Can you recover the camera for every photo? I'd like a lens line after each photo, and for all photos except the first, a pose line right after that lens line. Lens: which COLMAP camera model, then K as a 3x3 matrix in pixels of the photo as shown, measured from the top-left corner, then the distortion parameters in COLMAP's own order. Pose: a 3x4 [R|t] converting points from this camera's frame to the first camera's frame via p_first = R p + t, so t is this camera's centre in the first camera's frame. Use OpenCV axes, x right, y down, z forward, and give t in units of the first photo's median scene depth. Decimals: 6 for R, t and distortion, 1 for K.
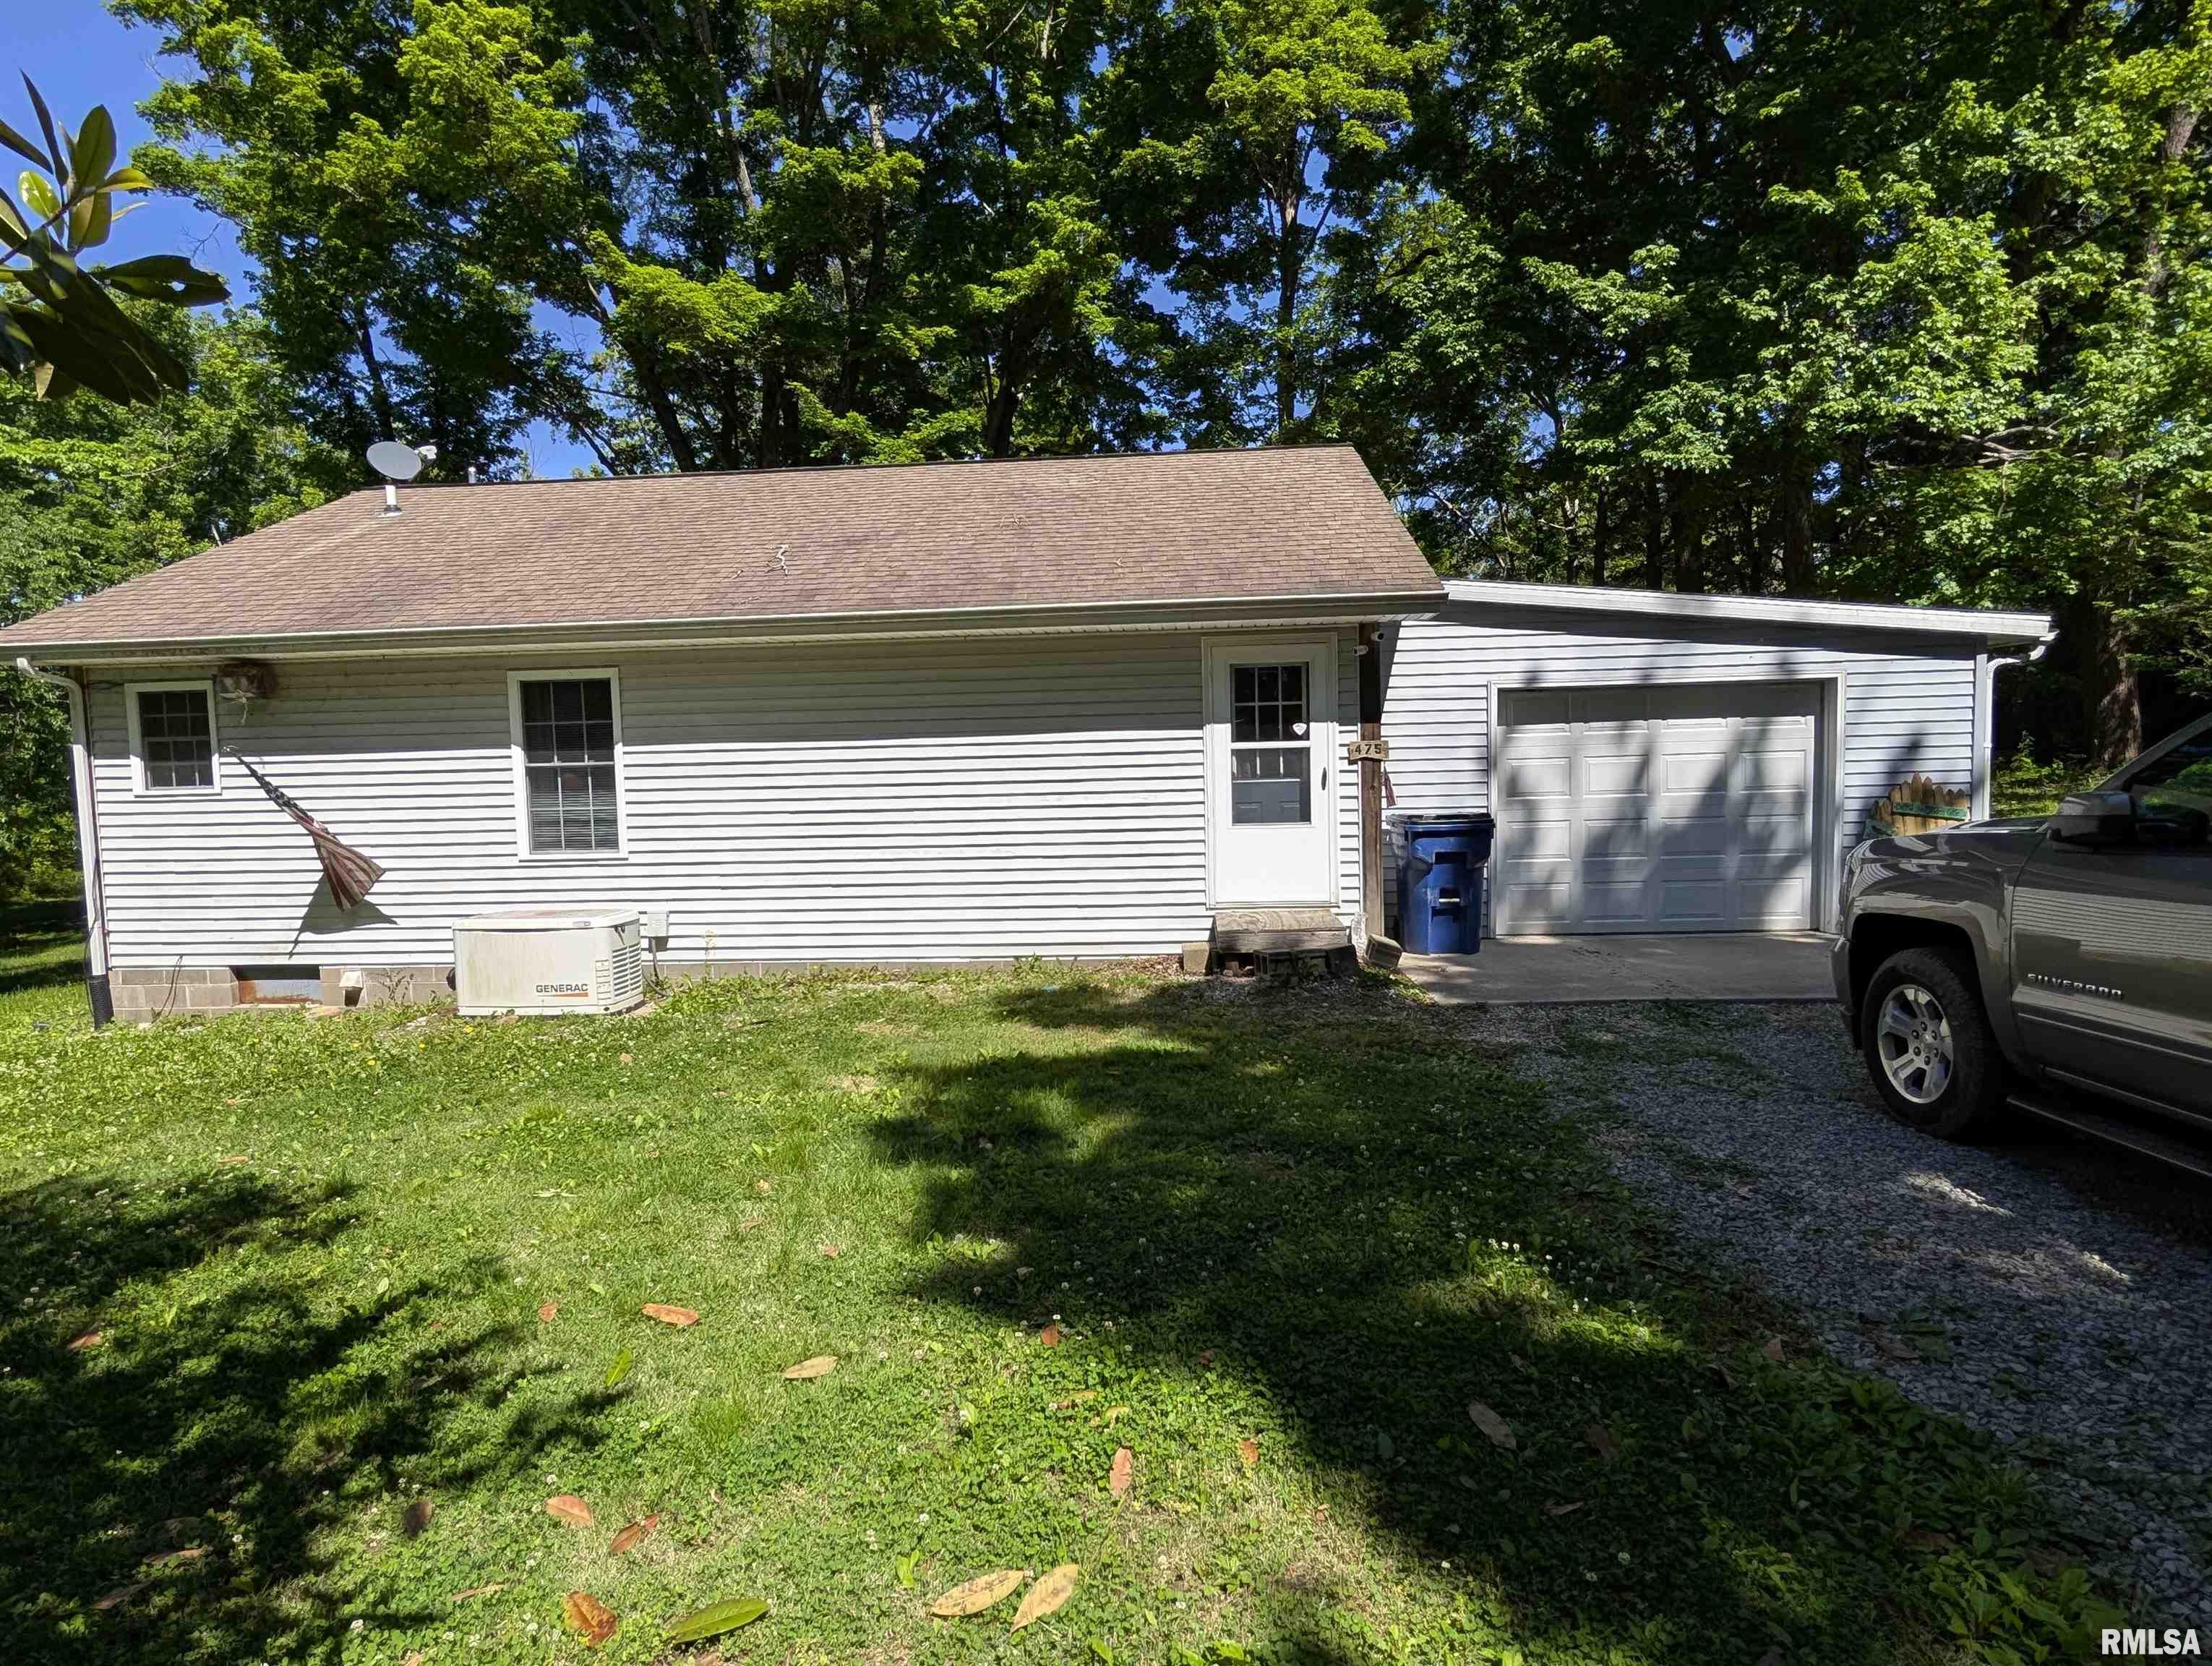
lens RADIAL K [[1193.7, 0, 1105.6], [0, 1193.7, 847.5], [0, 0, 1]] dist [0.009753, -0.000340]
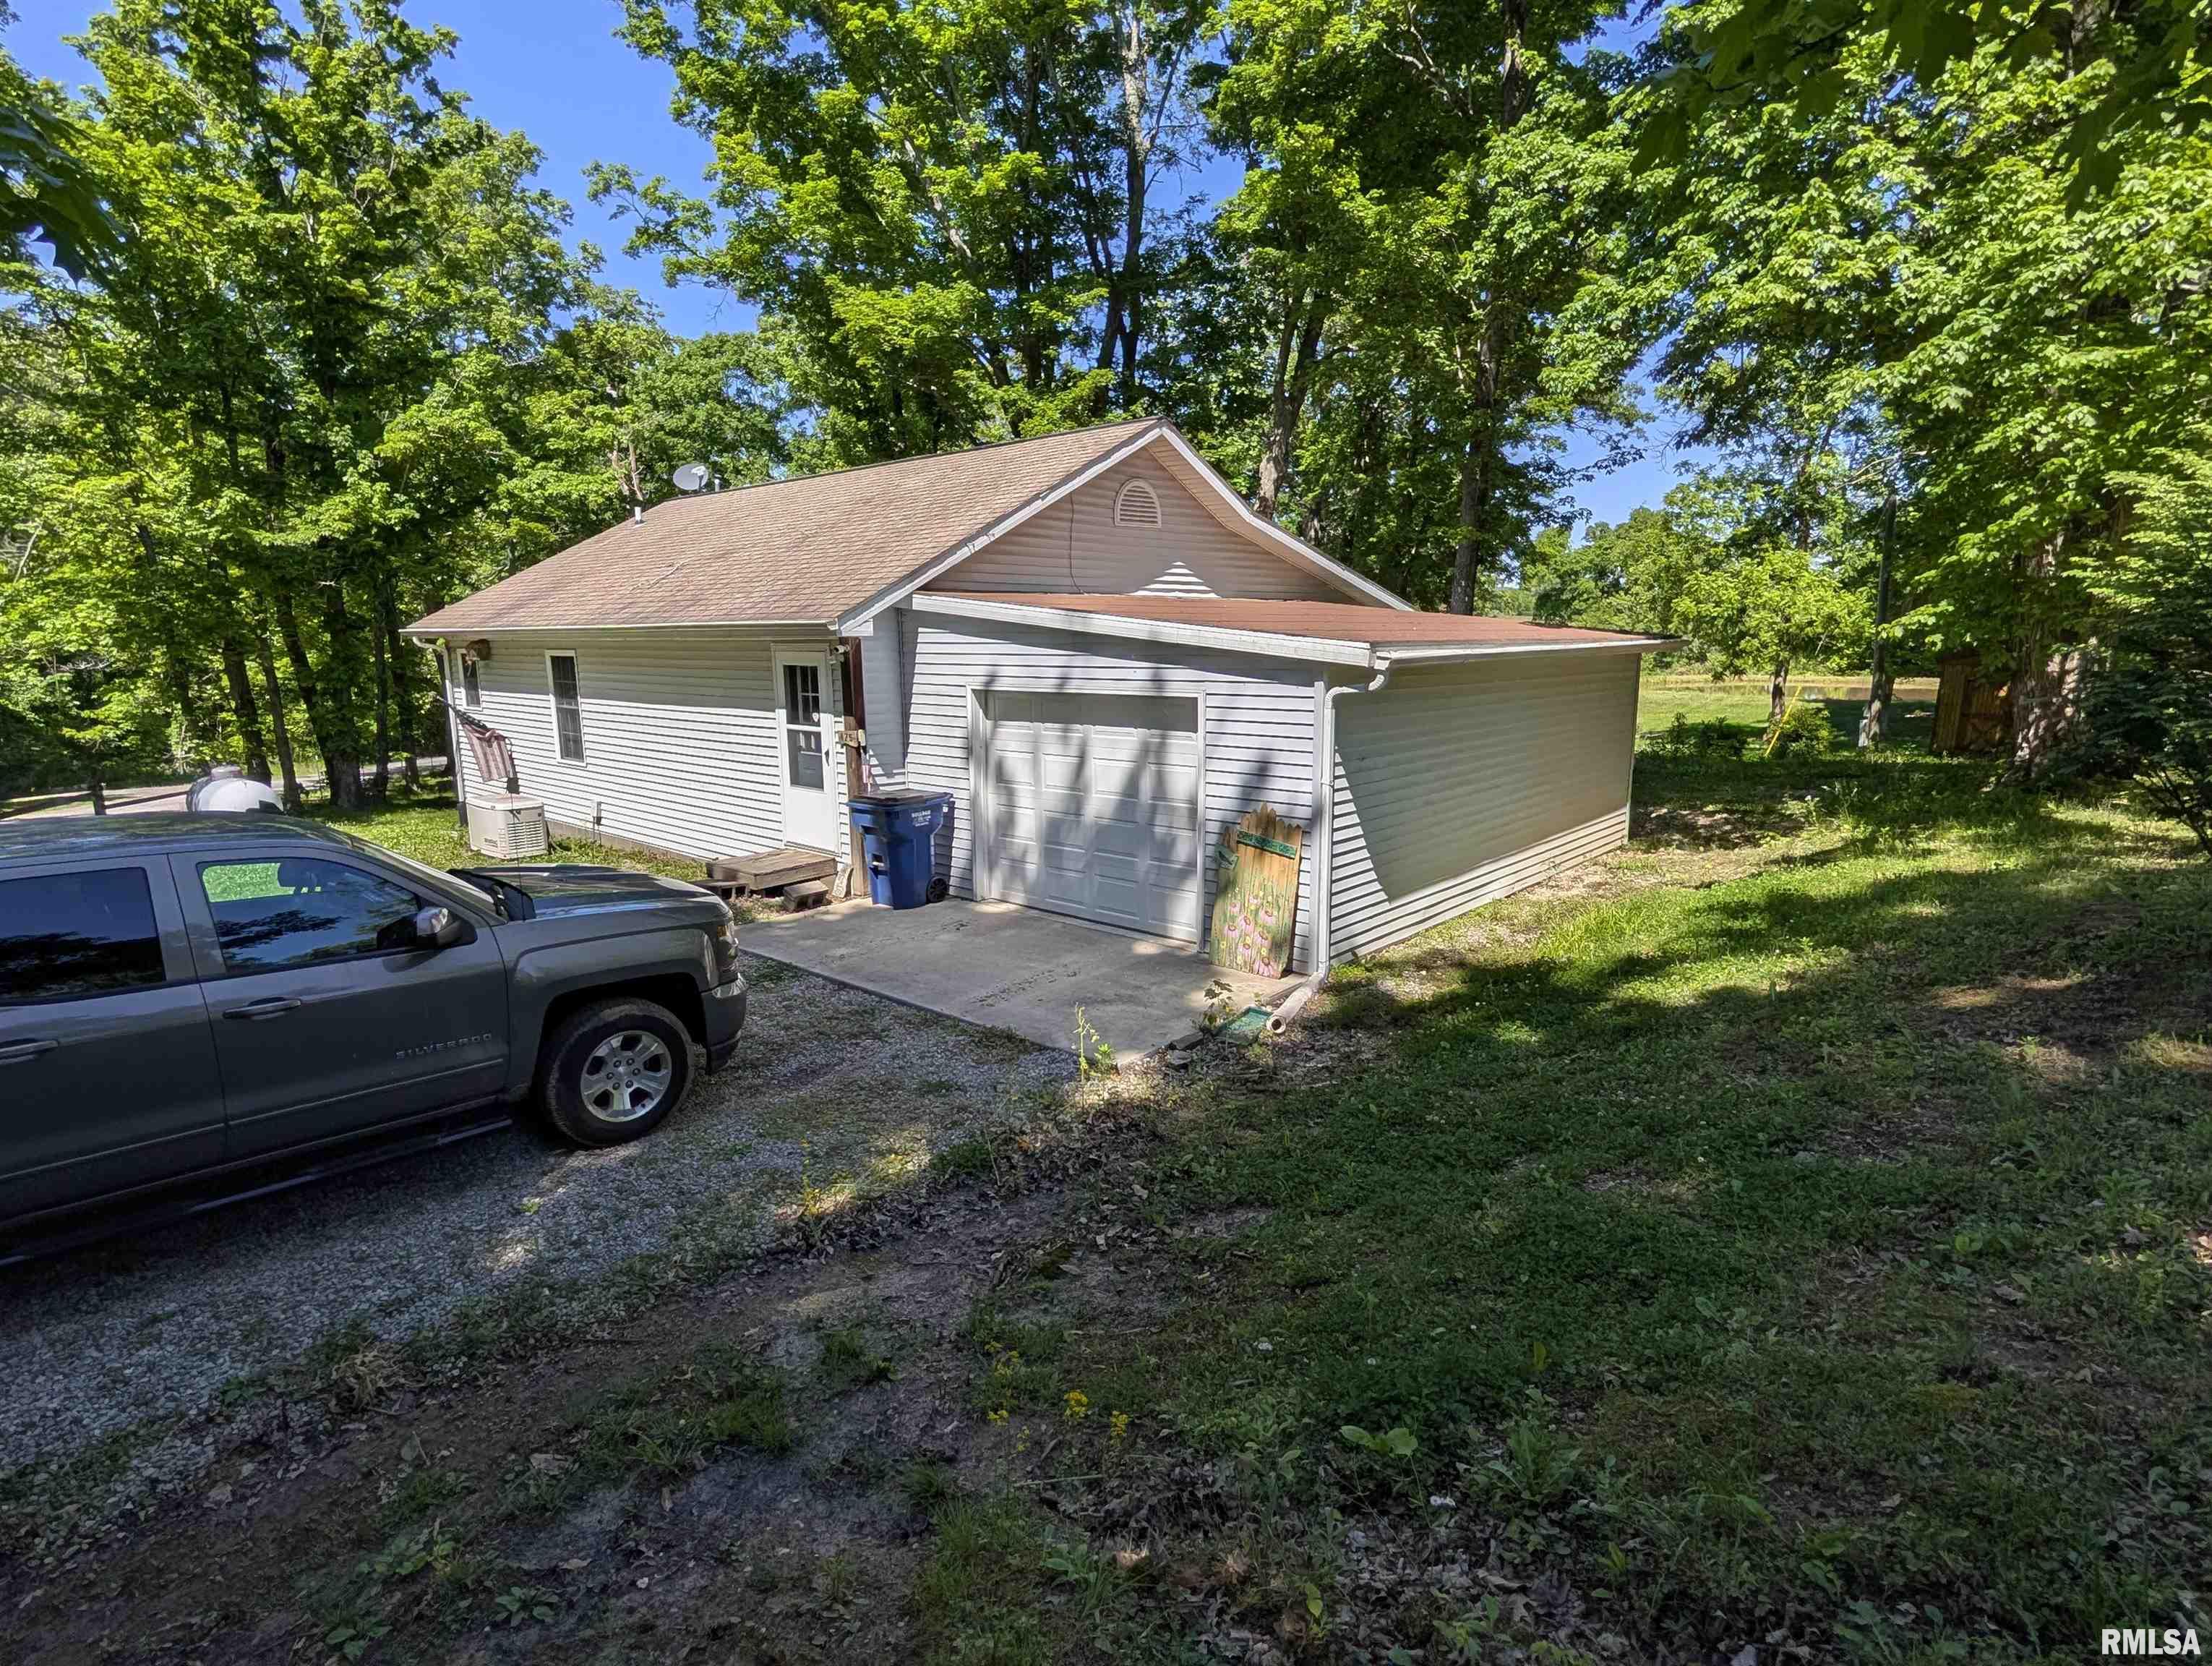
lens RADIAL K [[1136.3, 0, 1106.2], [0, 1136.3, 830.0], [0, 0, 1]] dist [-0.004632, 0.000536]
pose [[0.792225, 0.124216, -0.597453, 1.124903], [-0.046623, 0.988522, 0.143700, -0.164470], [0.608445, -0.085988, 0.788924, 0.200699]]
